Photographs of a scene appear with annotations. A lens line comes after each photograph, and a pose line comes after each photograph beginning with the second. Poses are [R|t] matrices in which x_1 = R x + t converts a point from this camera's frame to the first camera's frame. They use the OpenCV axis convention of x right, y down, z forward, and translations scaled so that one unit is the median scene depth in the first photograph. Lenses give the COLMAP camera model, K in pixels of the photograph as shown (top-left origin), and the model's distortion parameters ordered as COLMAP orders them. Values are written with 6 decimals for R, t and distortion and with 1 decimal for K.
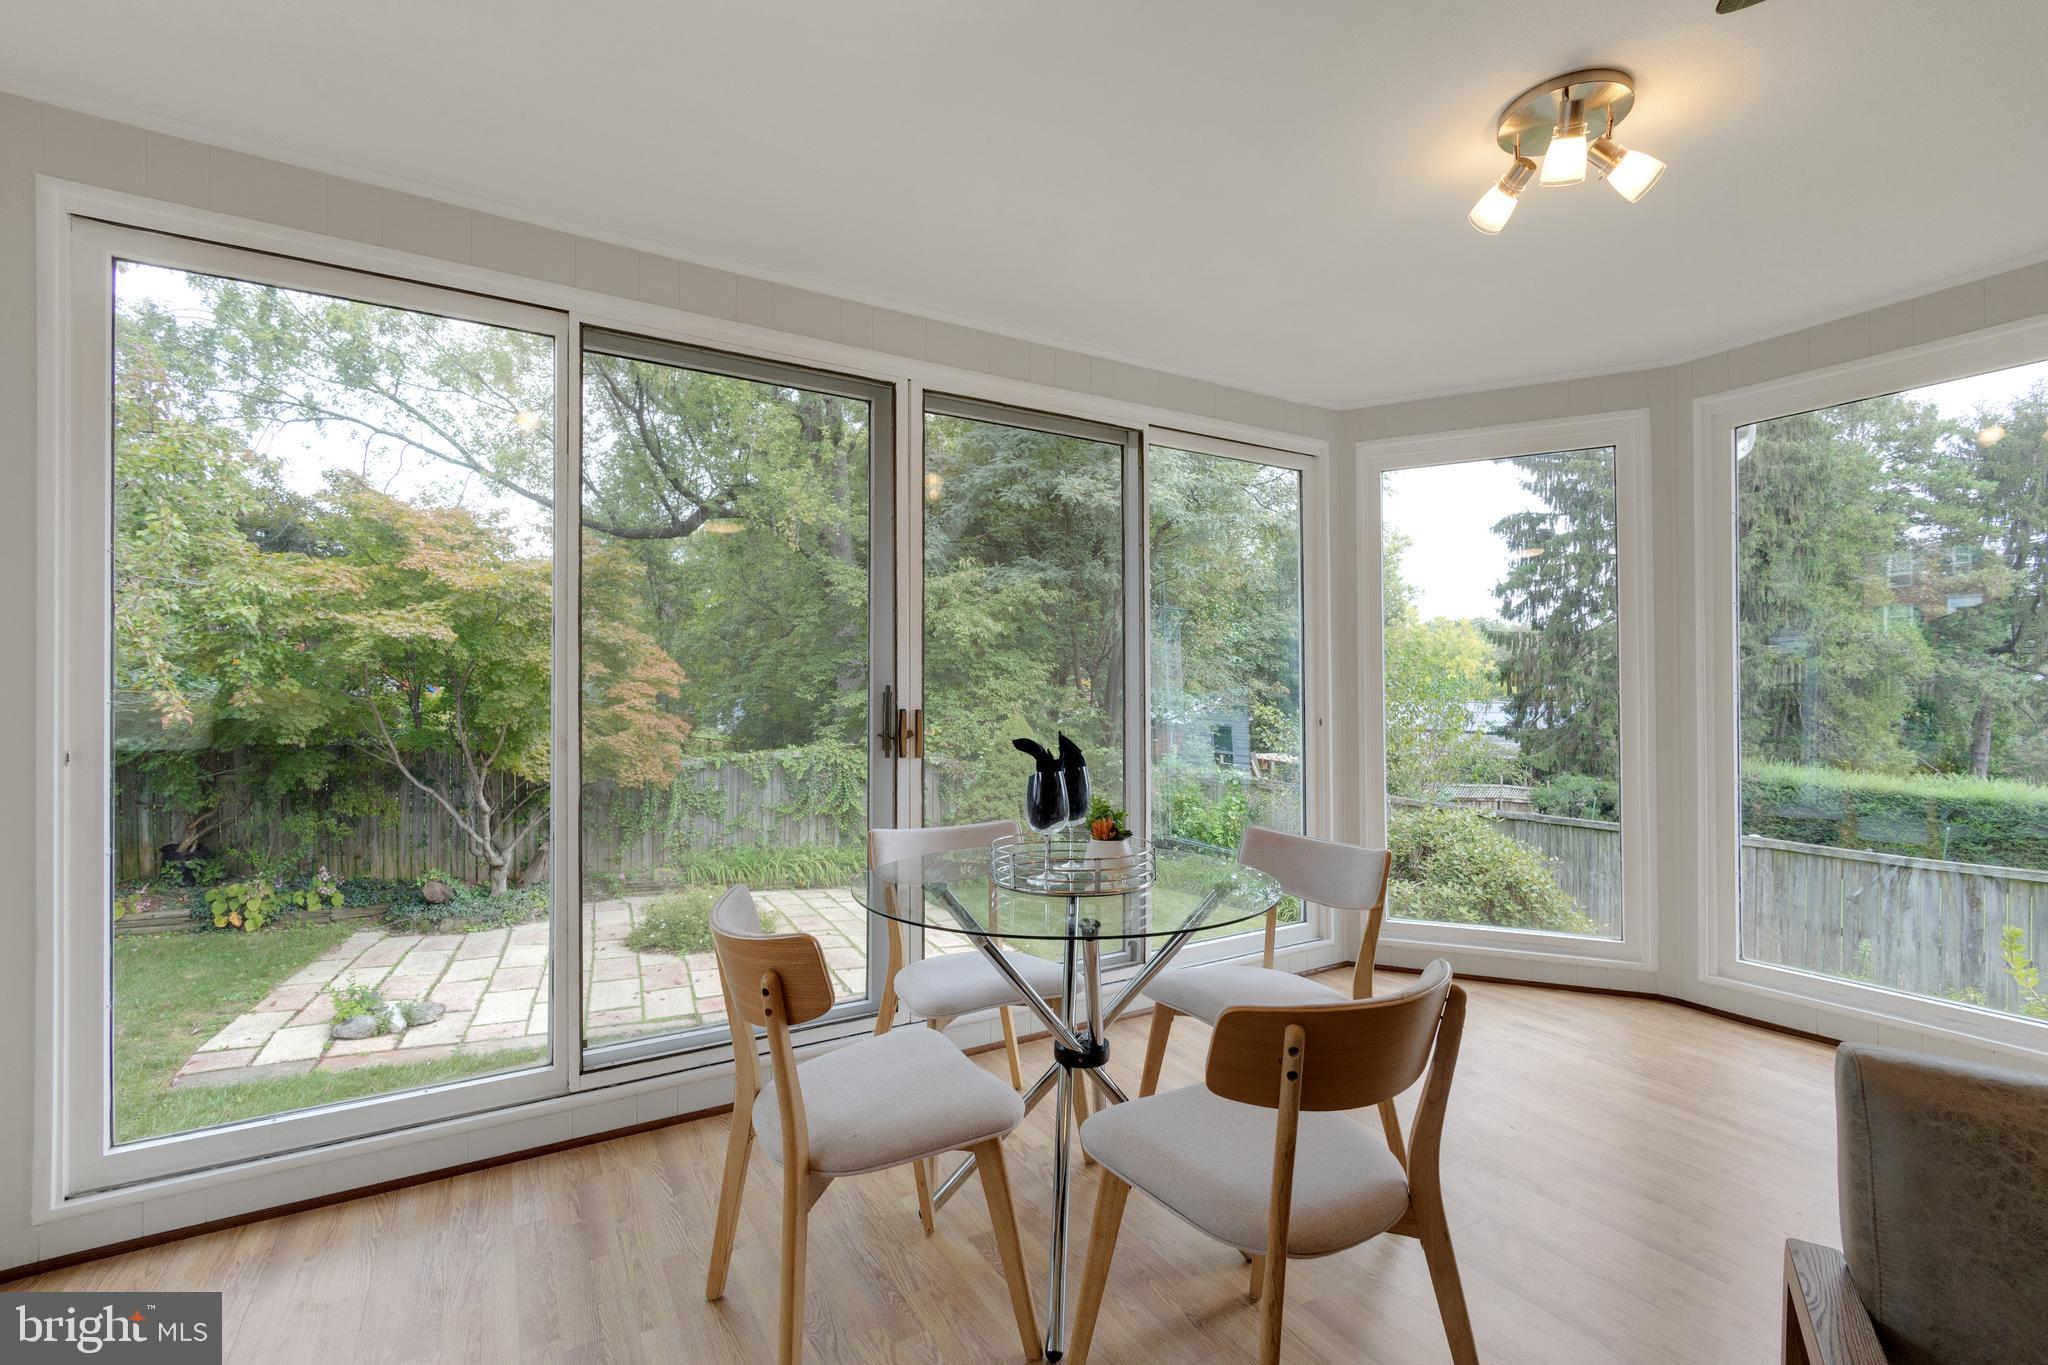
lens RADIAL K [[895.3, 0, 1011.7], [0, 895.3, 689.8], [0, 0, 1]] dist [-0.000874, -0.001112]
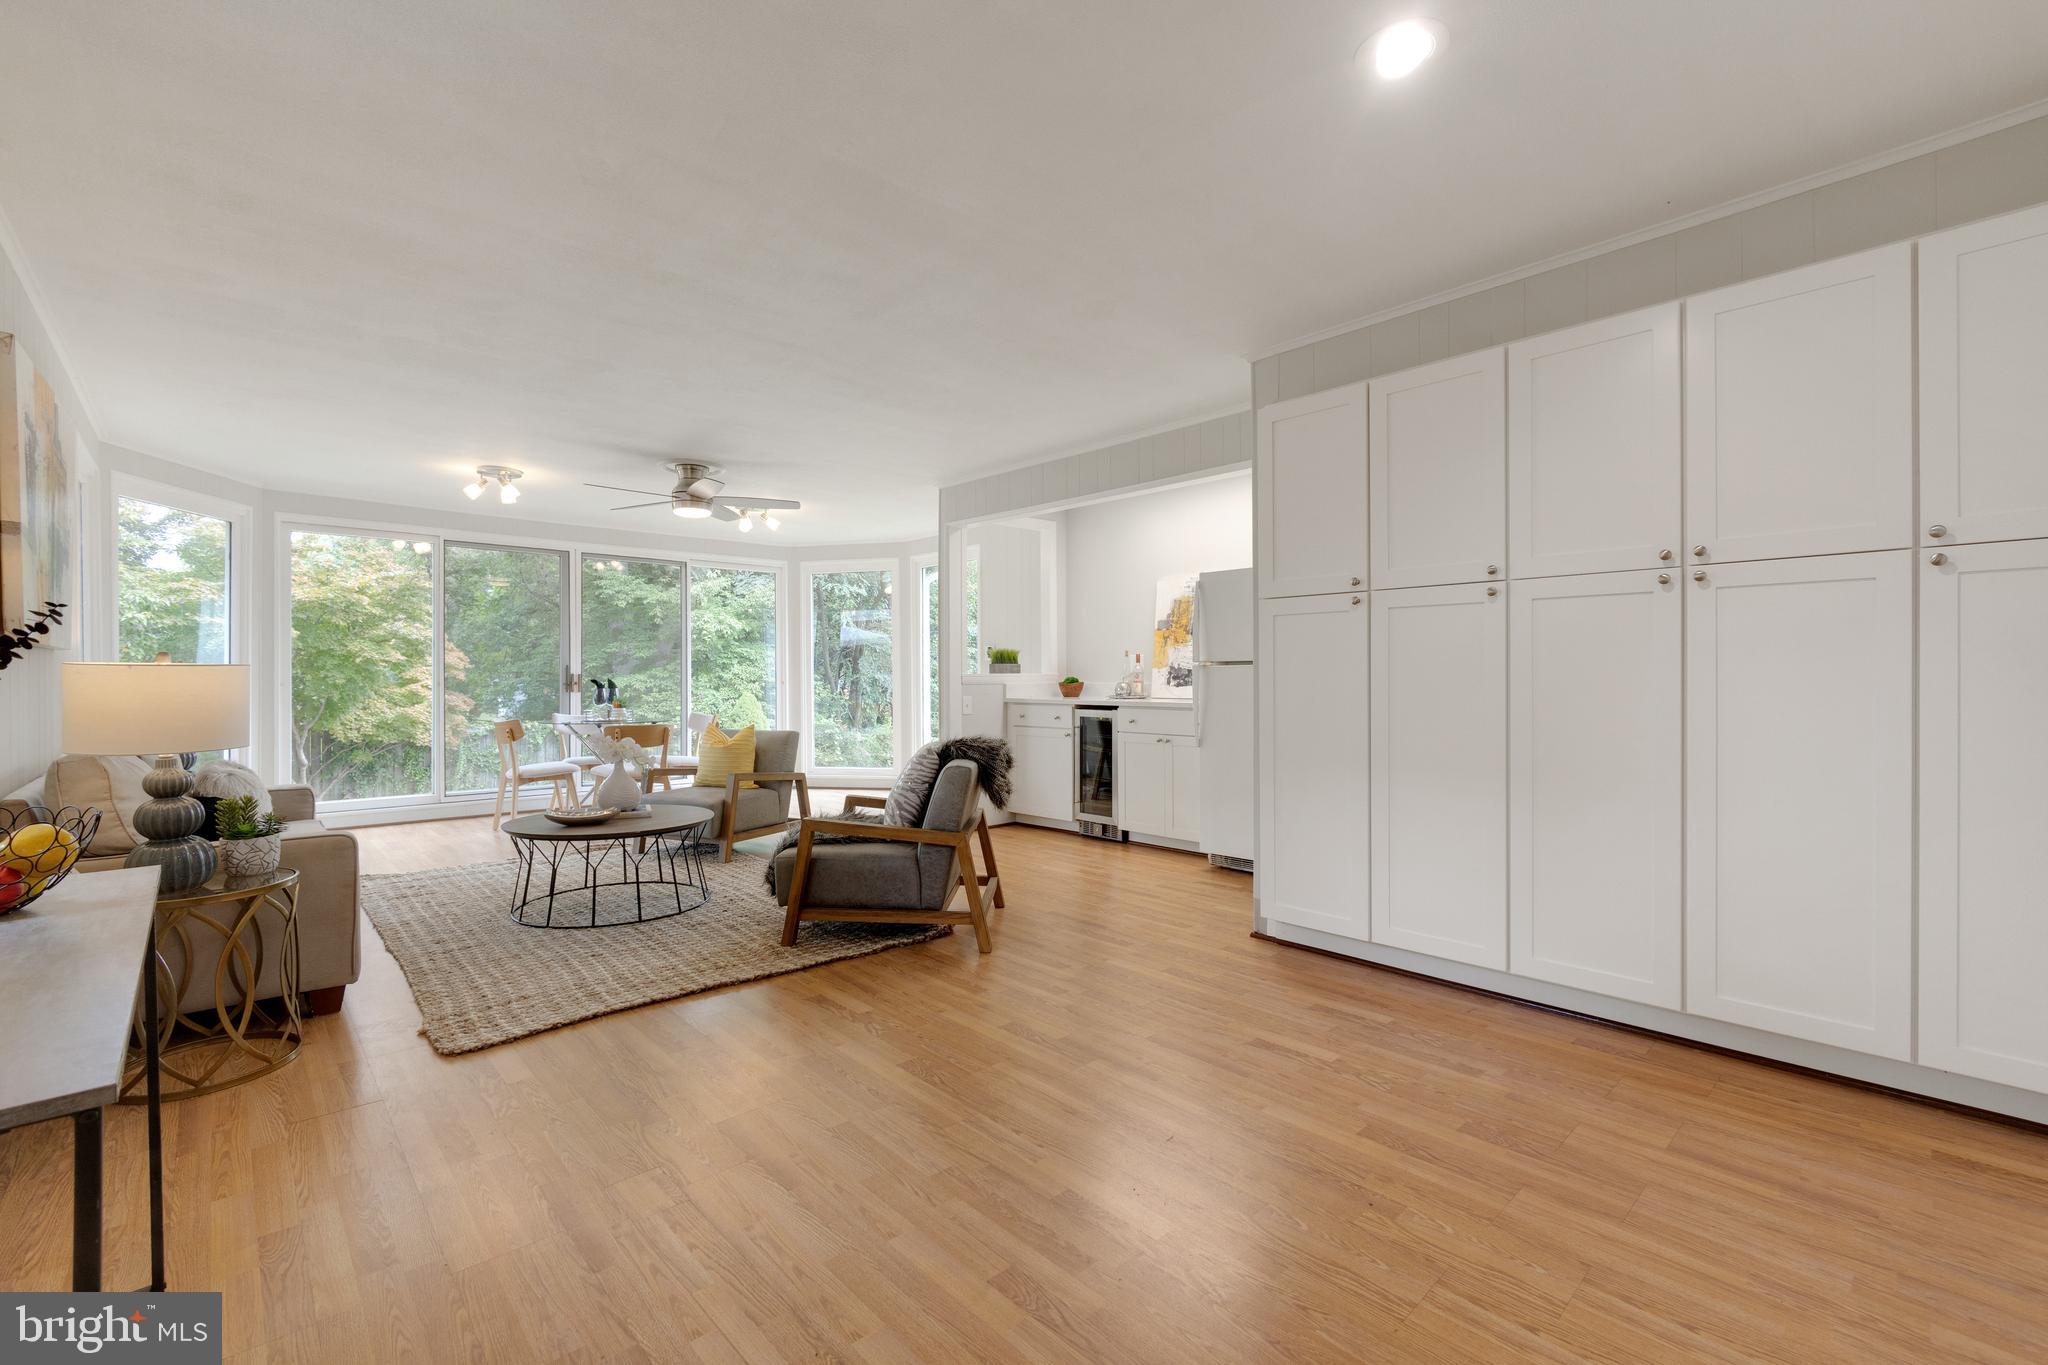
lens RADIAL K [[895.3, 0, 1011.1], [0, 895.3, 679.9], [0, 0, 1]] dist [-0.000874, -0.001112]
pose [[0.979733, 0.000625, 0.200308, 0.142909], [-0.000872, 0.999999, 0.001142, 0.008096], [-0.200307, -0.001293, 0.979732, -0.427863]]
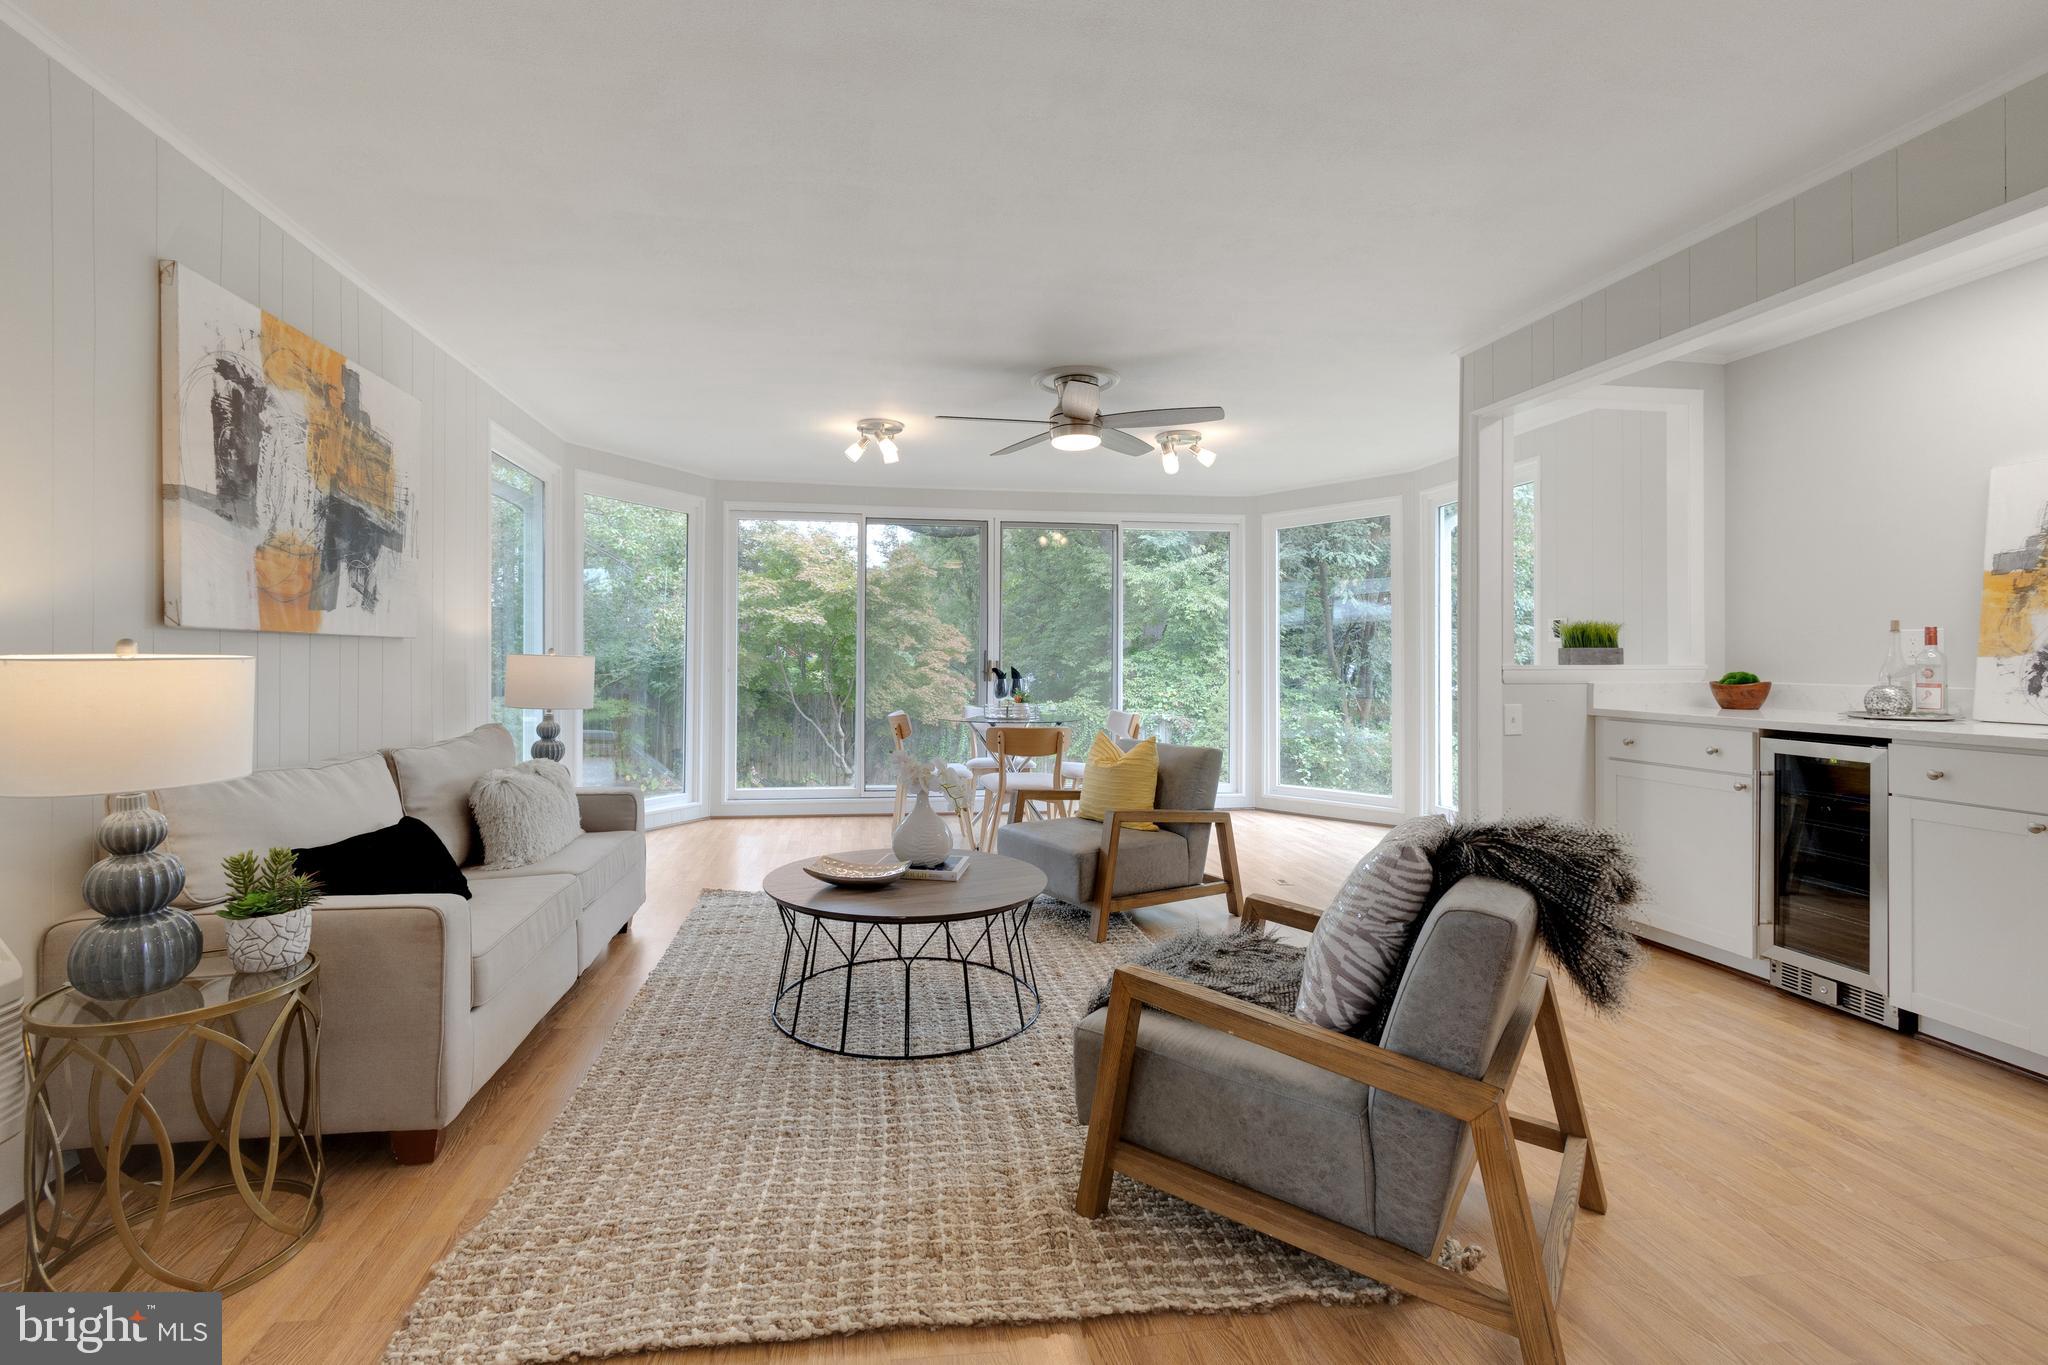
lens RADIAL K [[895.3, 0, 970.6], [0, 895.3, 662.1], [0, 0, 1]] dist [-0.000874, -0.001112]
pose [[0.922747, 0.007064, -0.385341, 0.168395], [-0.006319, 0.999975, 0.003200, 0.004375], [0.385354, -0.000518, 0.922769, -0.269496]]
